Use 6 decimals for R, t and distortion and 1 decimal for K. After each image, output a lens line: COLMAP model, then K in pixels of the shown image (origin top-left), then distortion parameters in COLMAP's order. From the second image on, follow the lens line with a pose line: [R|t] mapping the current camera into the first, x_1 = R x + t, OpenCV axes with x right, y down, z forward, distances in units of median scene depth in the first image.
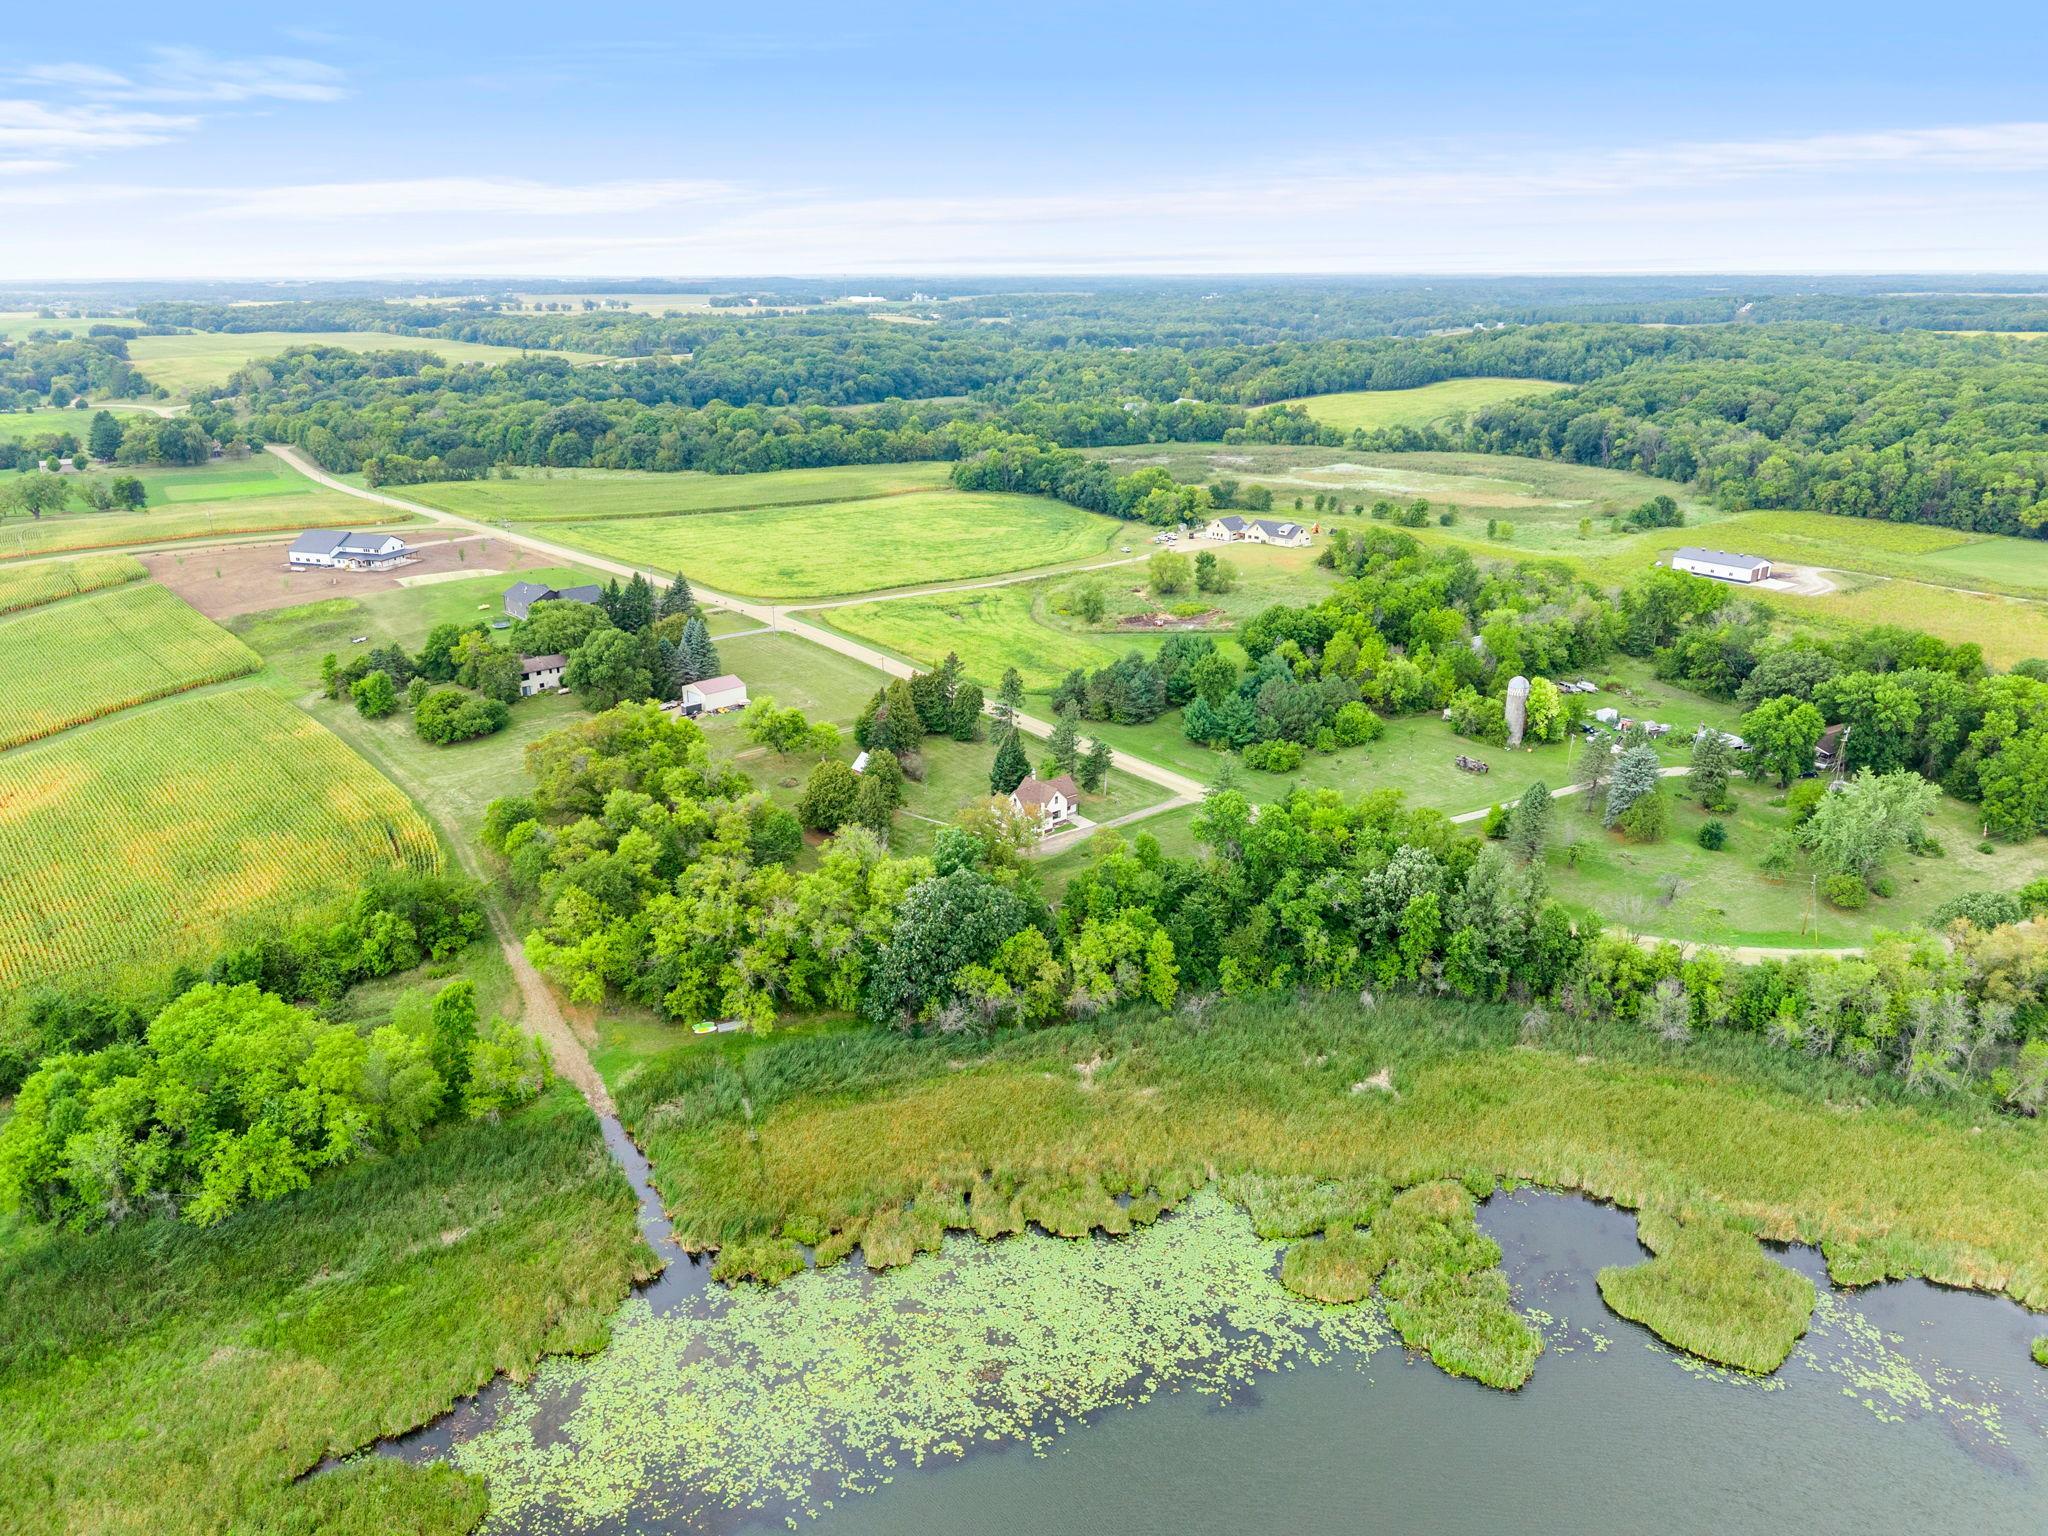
lens RADIAL K [[1422.3, 0, 1041.4], [0, 1422.3, 760.1], [0, 0, 1]] dist [0.039374, -0.048360]
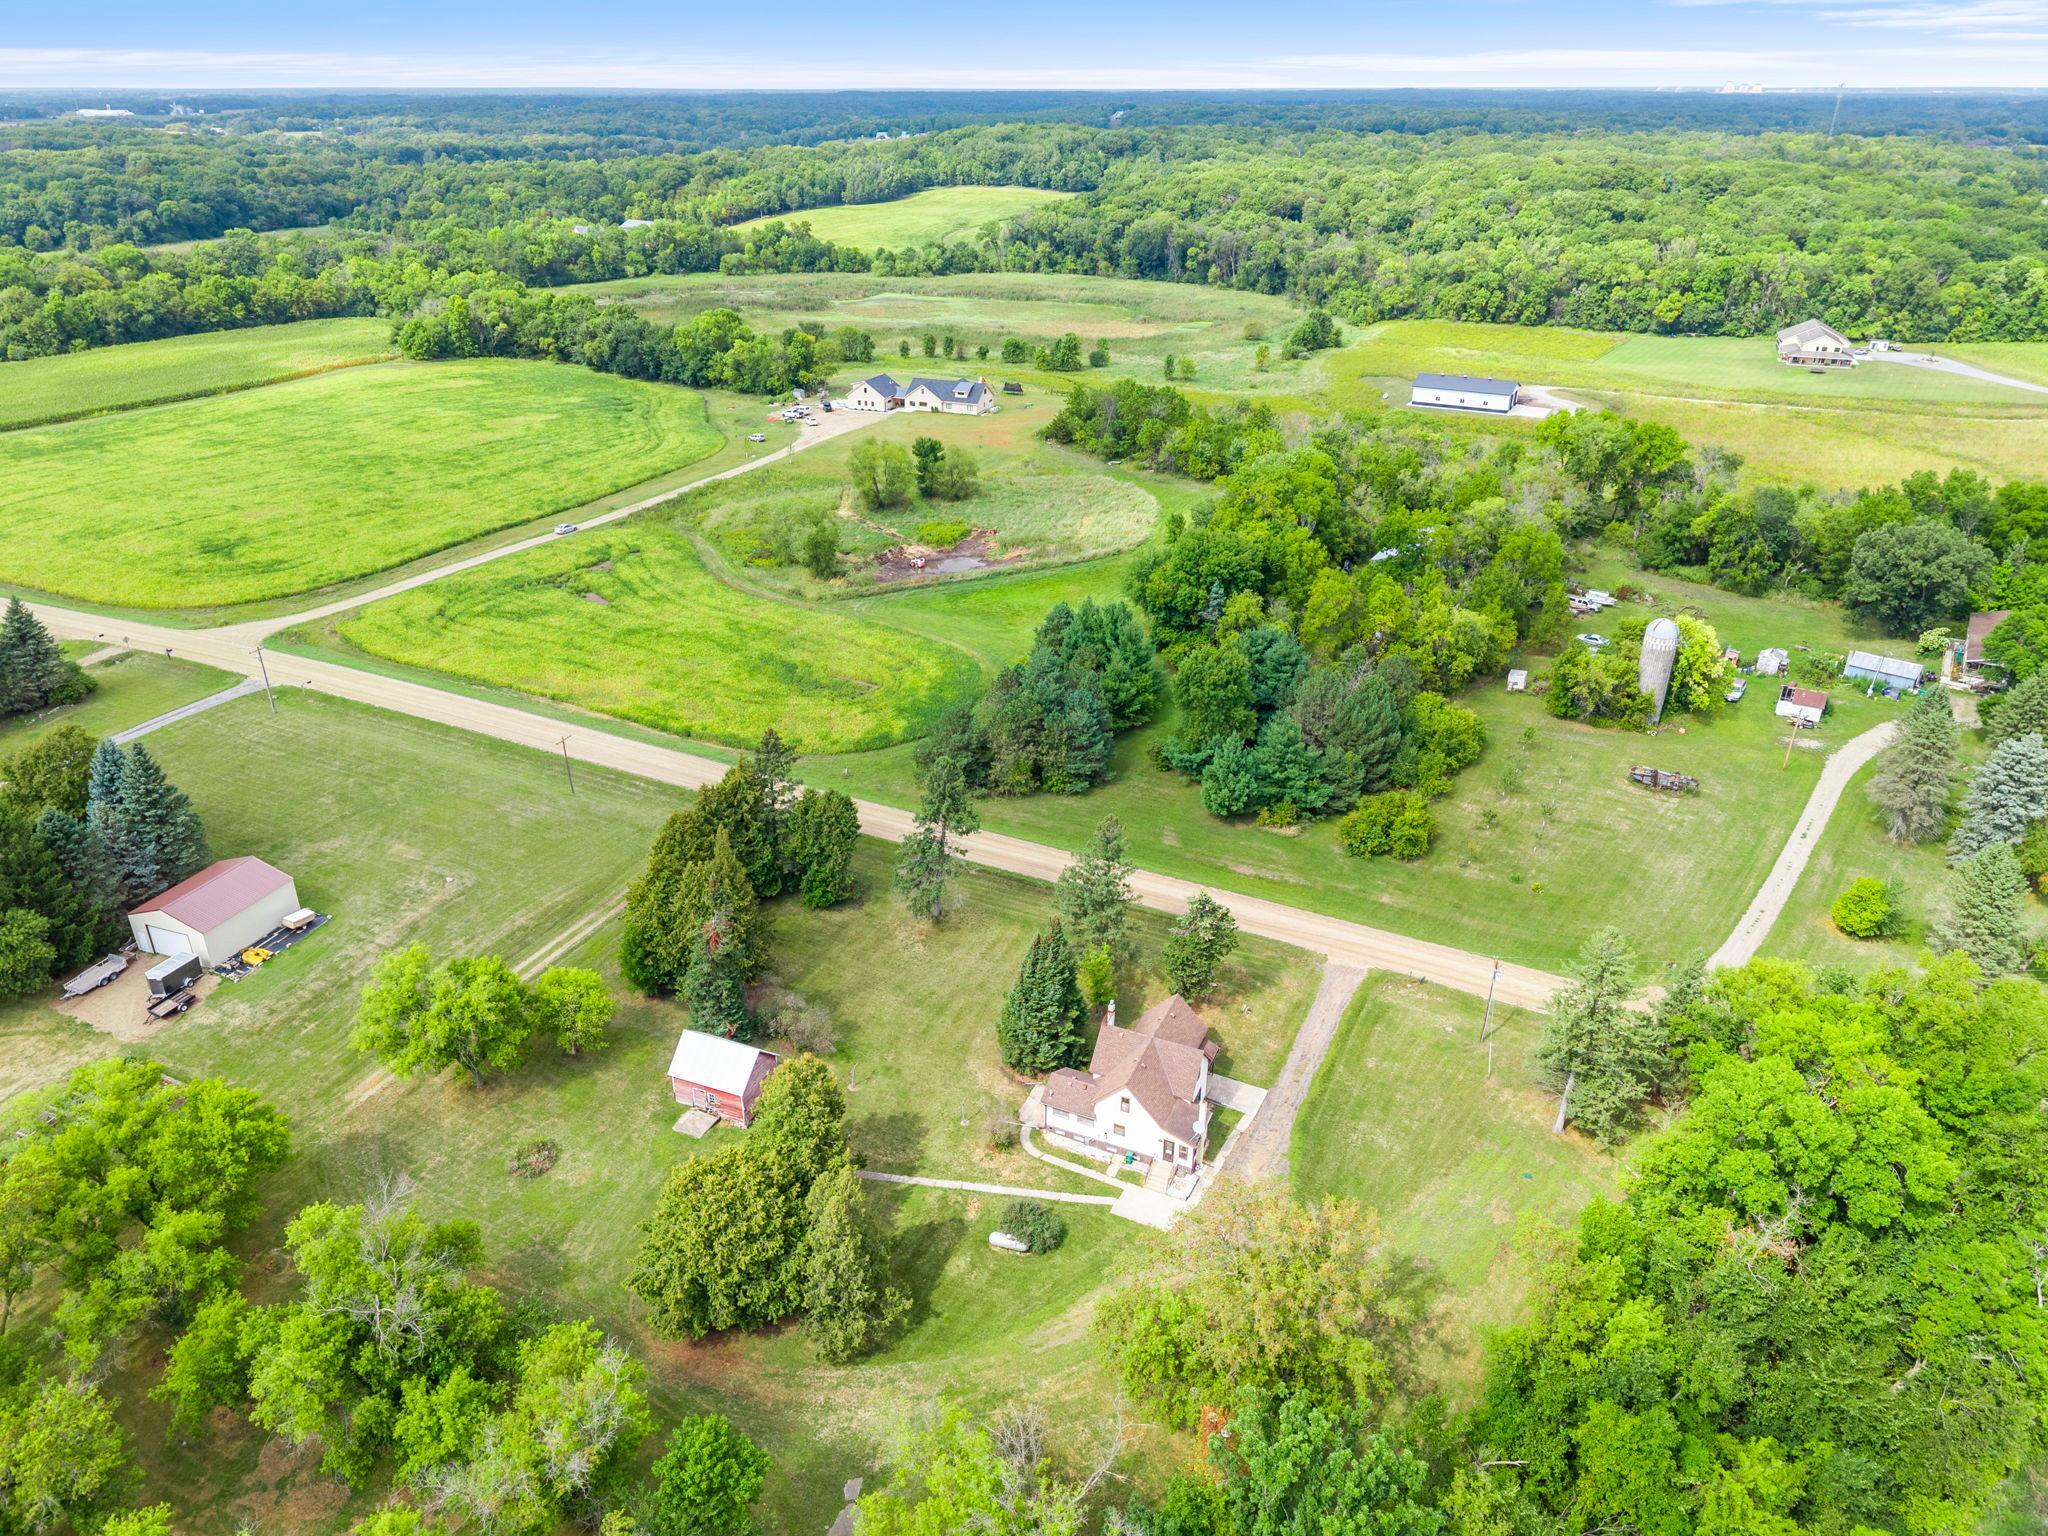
lens RADIAL K [[1422.3, 0, 1041.4], [0, 1422.3, 760.1], [0, 0, 1]] dist [0.039374, -0.048360]
pose [[0.908720, -0.177574, 0.377750, -0.068599], [0.135179, 0.981421, 0.136161, -0.050202], [-0.394910, -0.072669, 0.915841, 0.221594]]
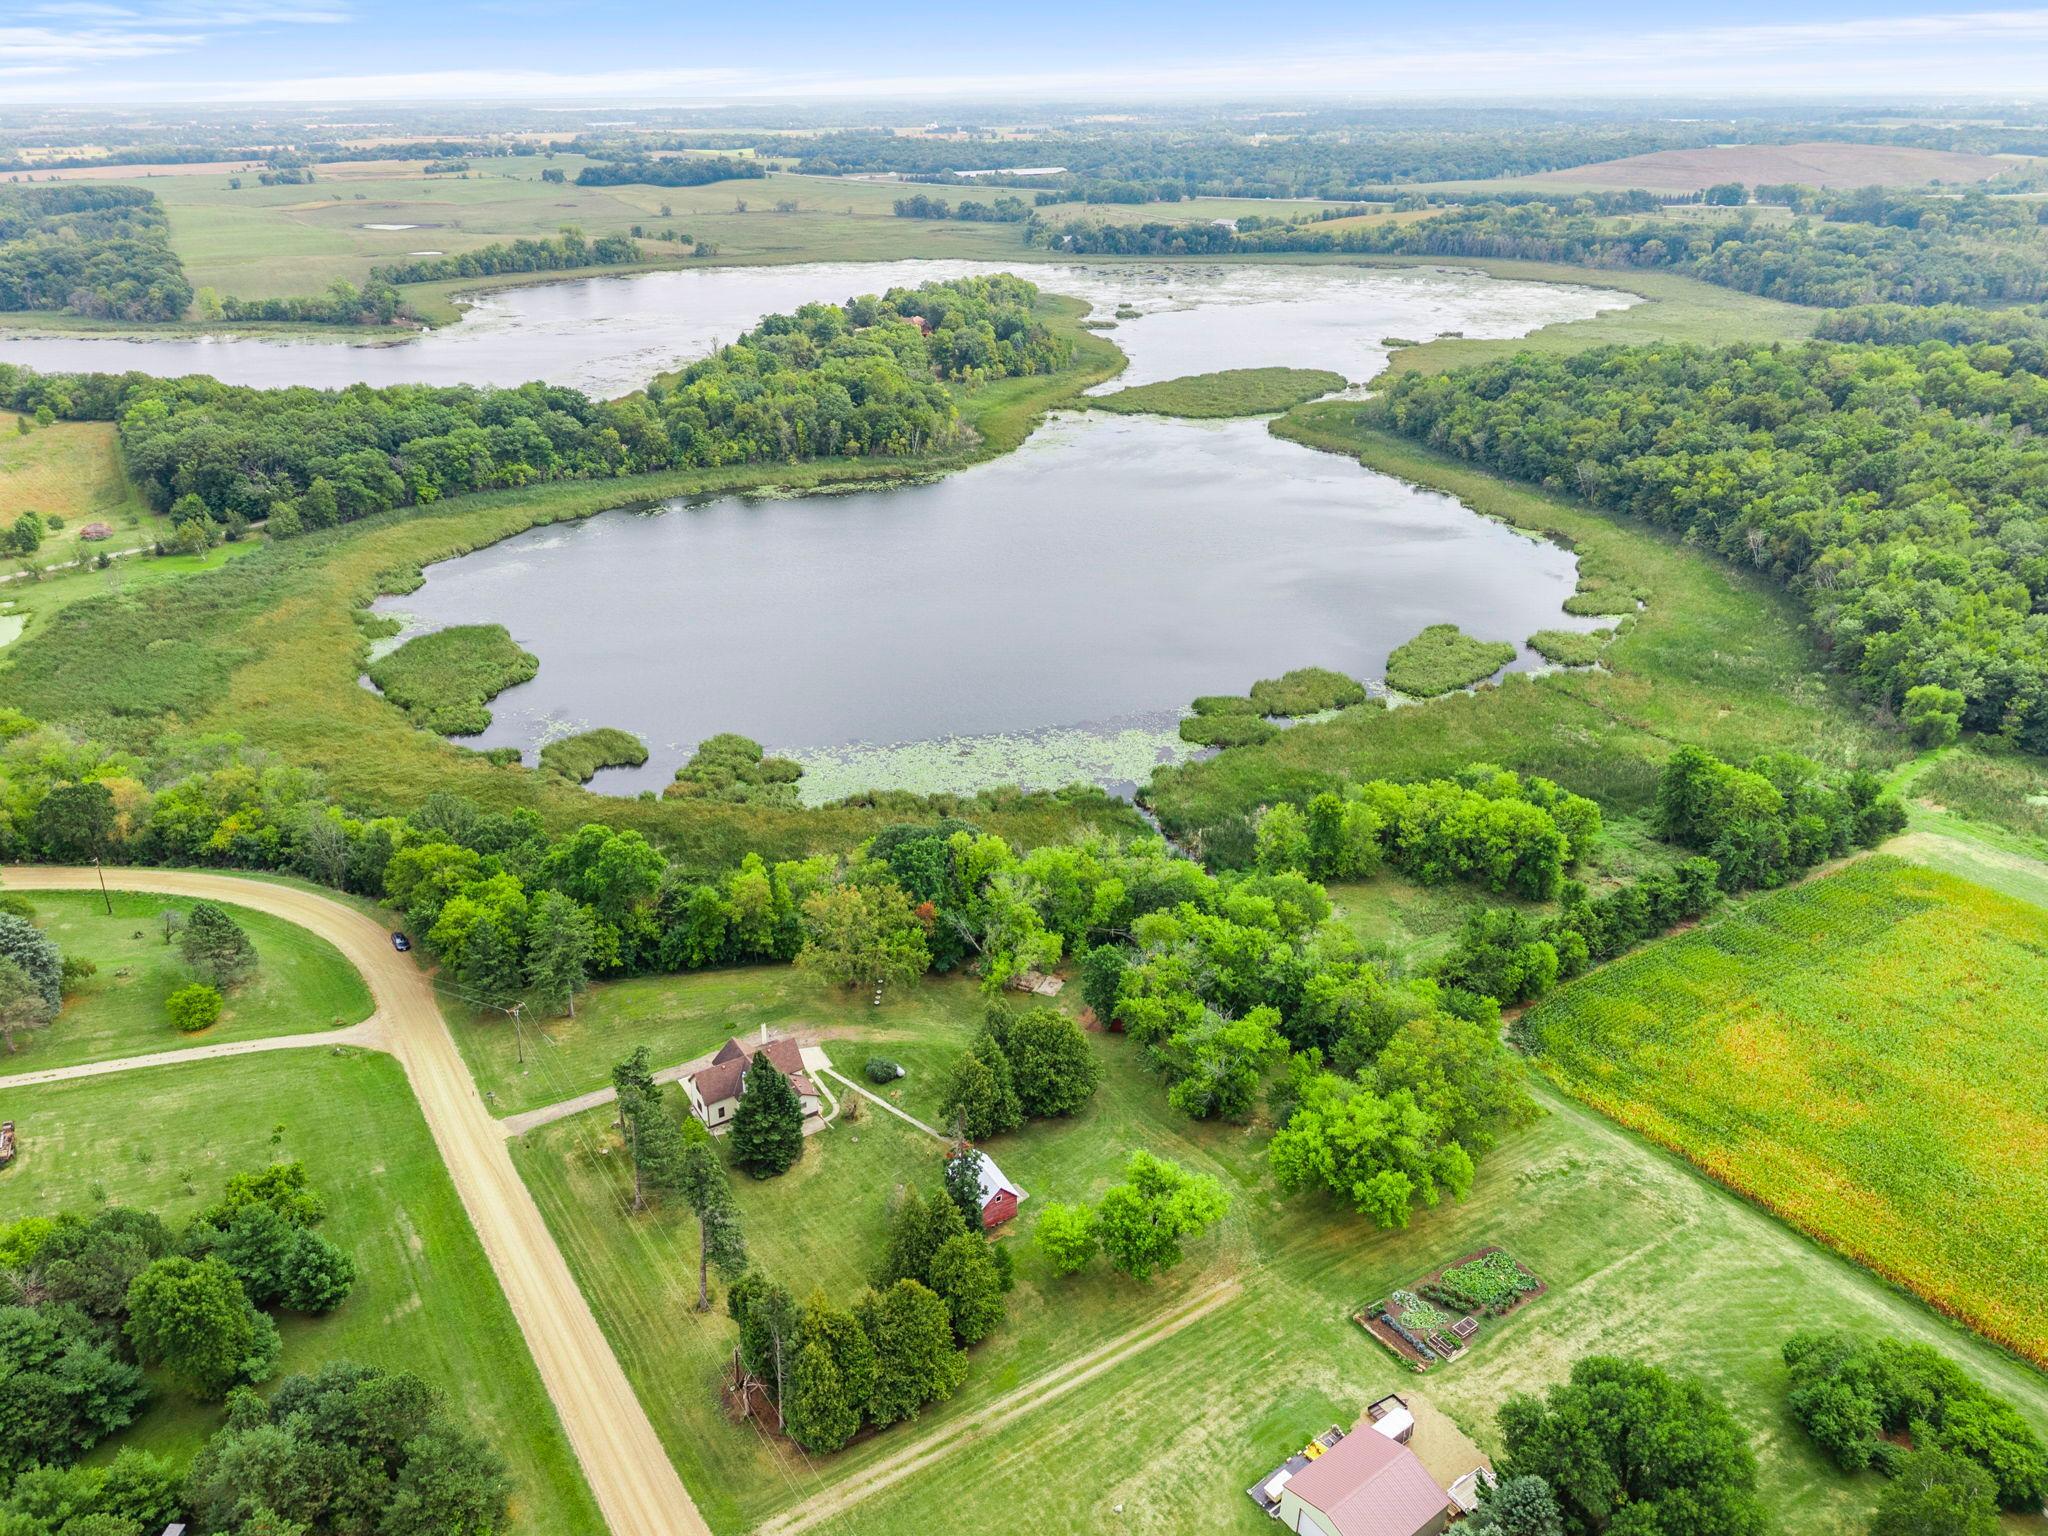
lens RADIAL K [[1363.6, 0, 1041.7], [0, 1363.6, 779.3], [0, 0, 1]] dist [0.039182, -0.042243]
pose [[-0.992698, -0.065442, 0.101328, -0.072834], [0.026727, 0.699826, 0.713813, -0.197939], [-0.117625, 0.711309, -0.692967, 0.491262]]
